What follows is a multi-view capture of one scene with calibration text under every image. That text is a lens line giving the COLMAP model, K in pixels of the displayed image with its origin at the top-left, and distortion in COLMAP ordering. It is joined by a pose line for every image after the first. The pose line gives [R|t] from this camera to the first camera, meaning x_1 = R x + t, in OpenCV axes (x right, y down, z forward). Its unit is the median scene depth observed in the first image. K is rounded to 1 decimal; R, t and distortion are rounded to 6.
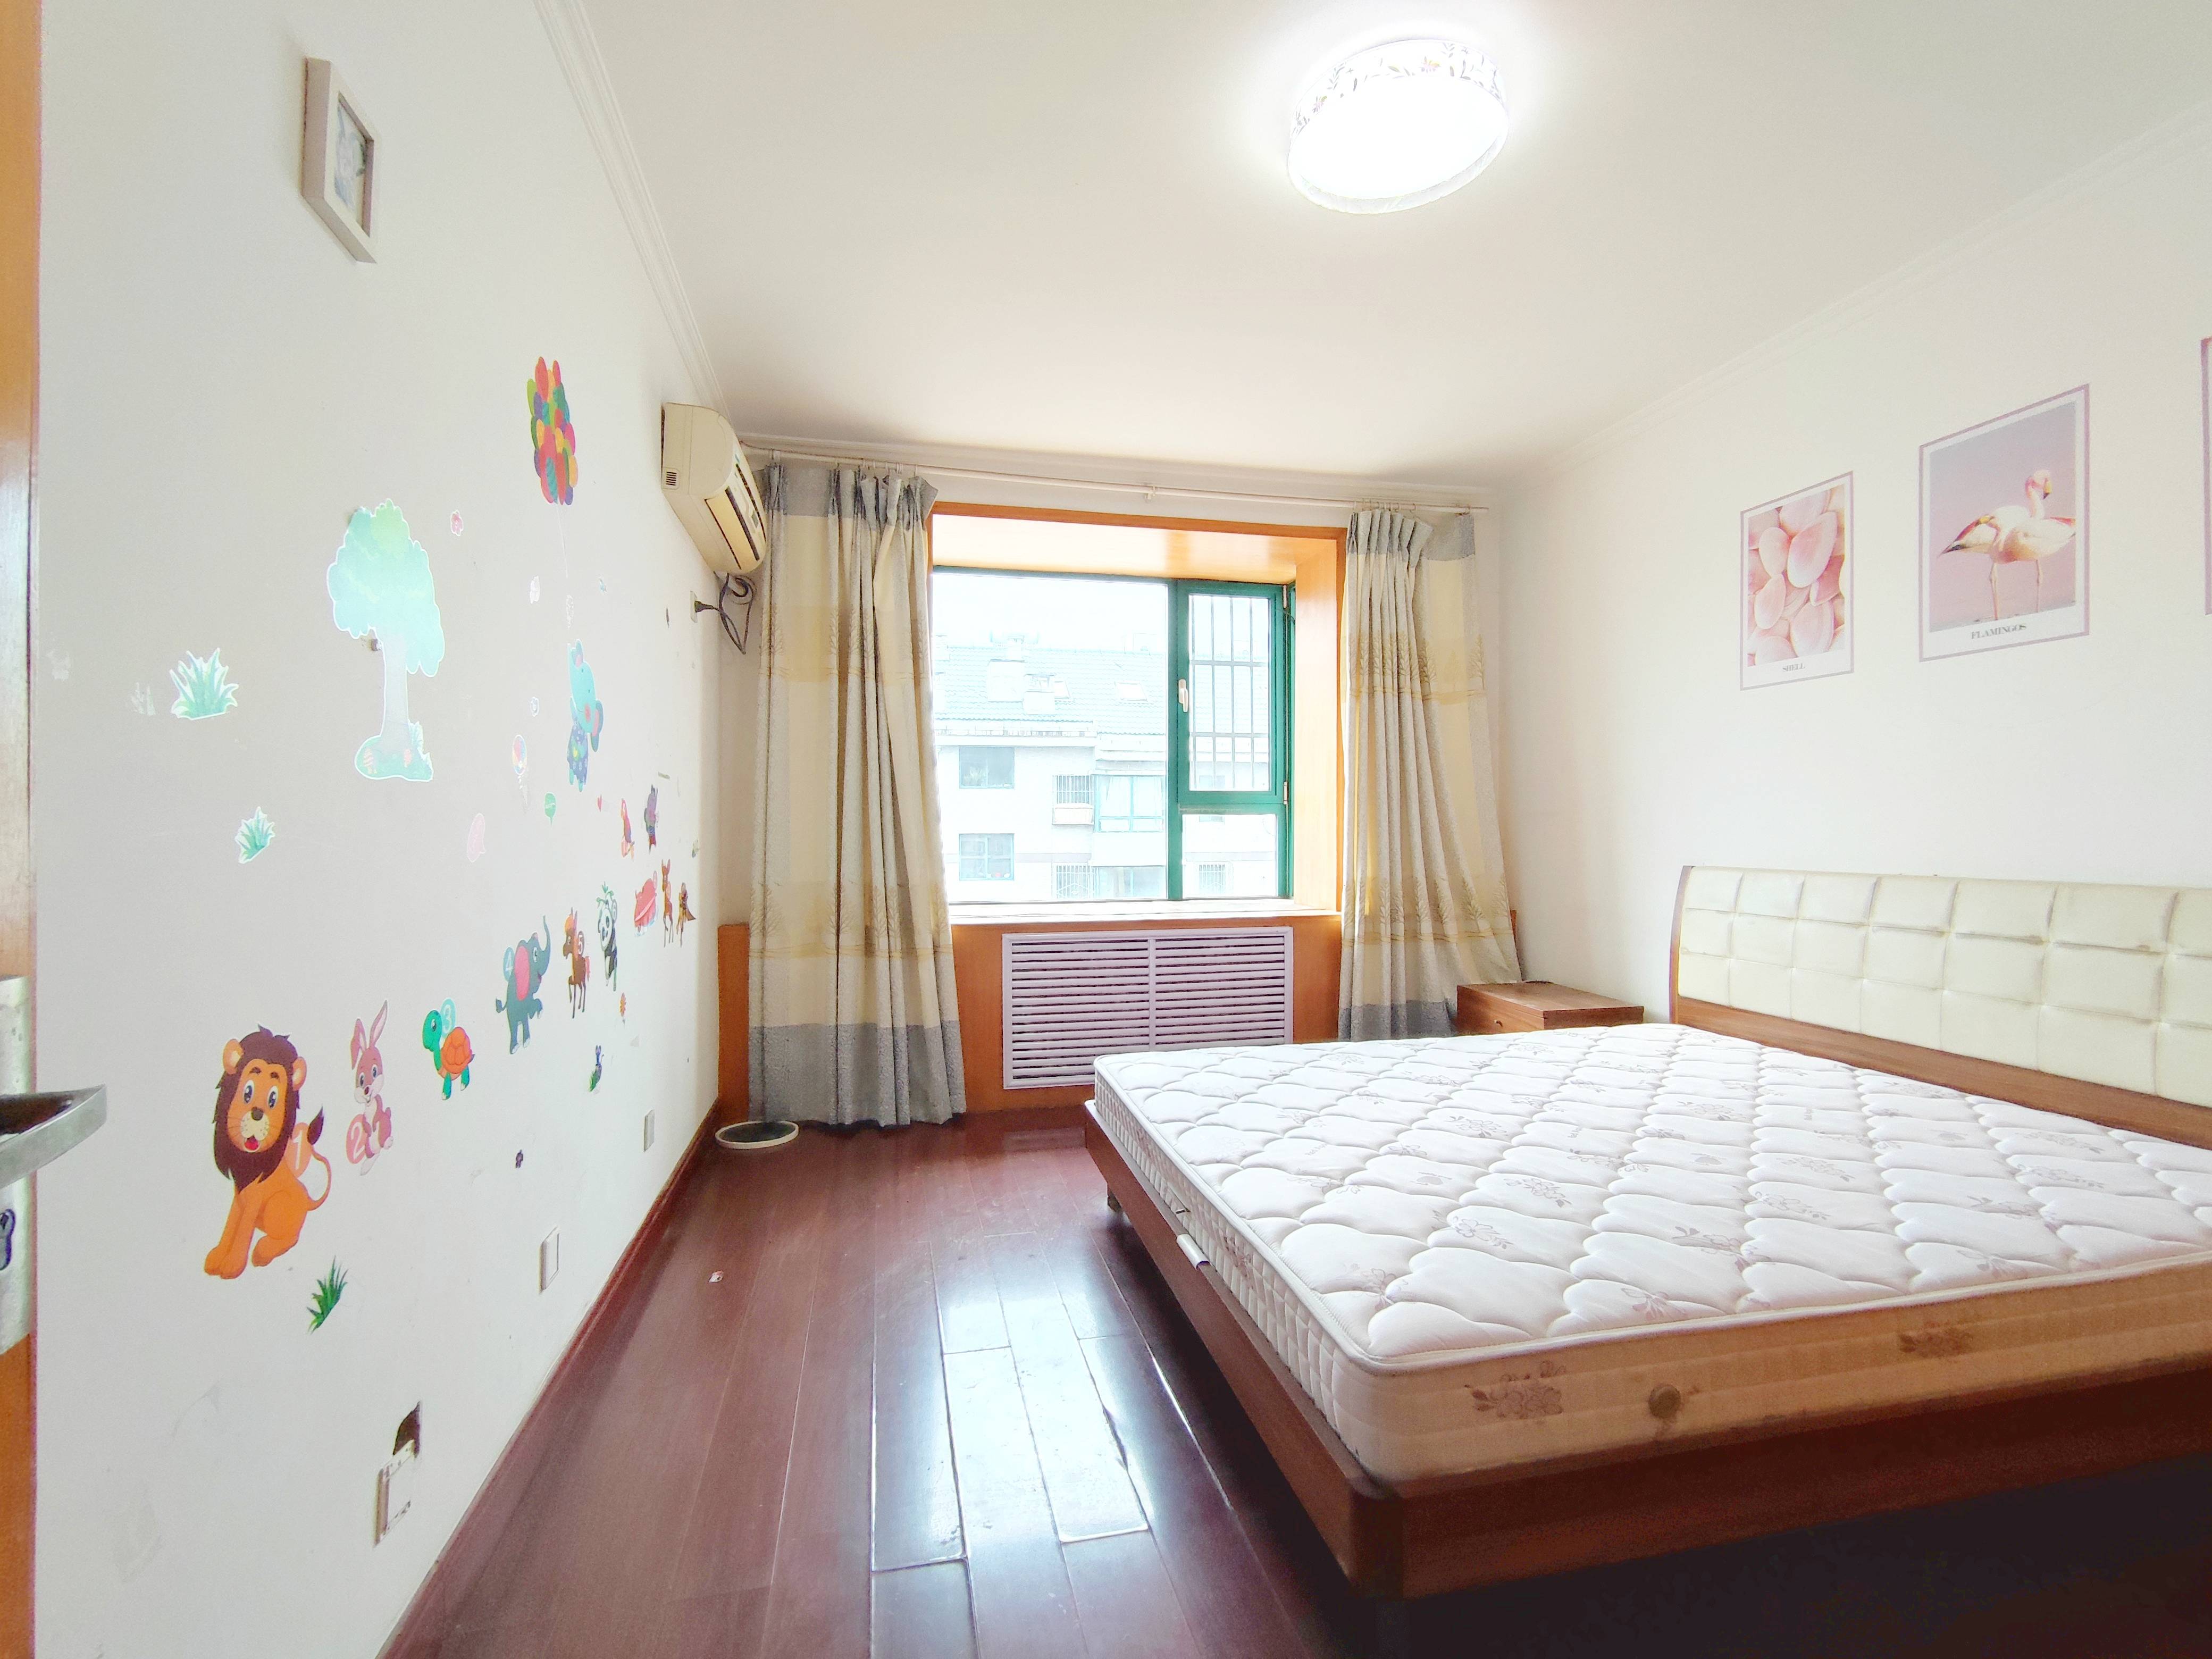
lens RADIAL K [[1019.8, 0, 1106.0], [0, 1019.8, 829.5], [0, 0, 1]] dist [-0.000750, -0.000195]
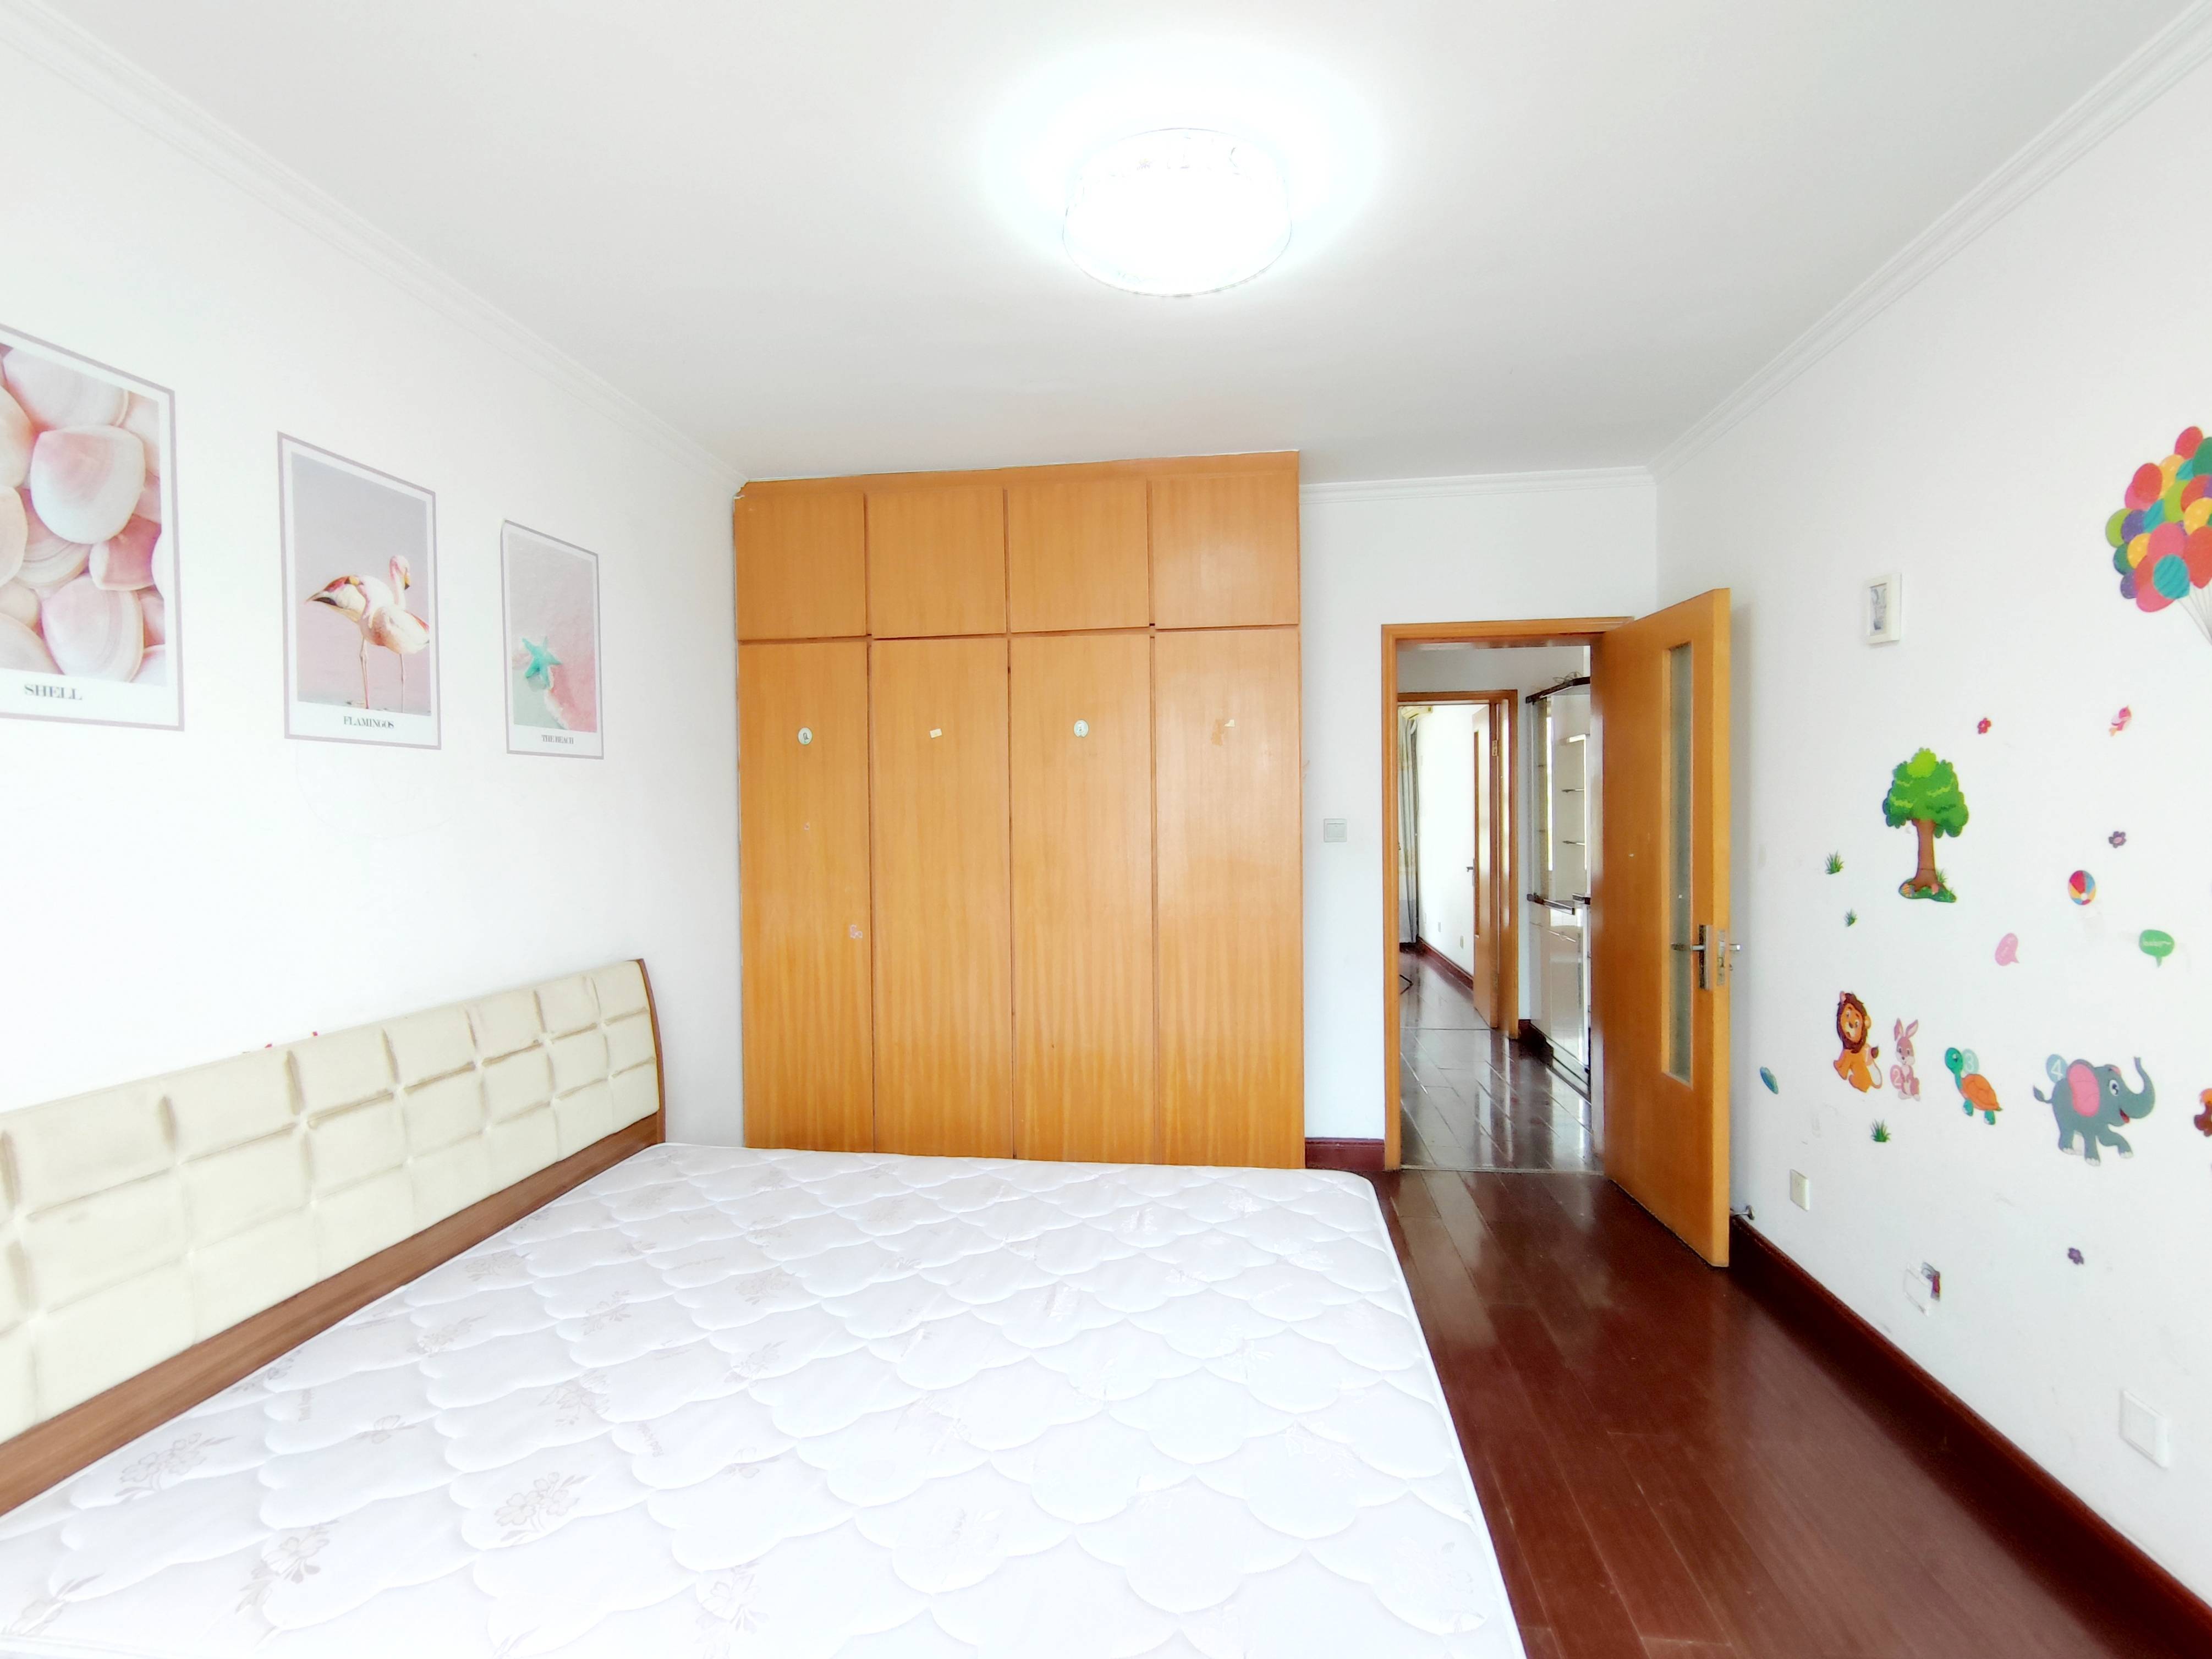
lens RADIAL K [[1110.7, 0, 1106.0], [0, 1110.7, 829.5], [0, 0, 1]] dist [0.000444, -0.000169]
pose [[-0.944187, 0.006715, 0.329341, 0.006779], [0.014159, 0.999696, 0.020209, -0.119114], [-0.329105, 0.023744, -0.943995, 1.692613]]
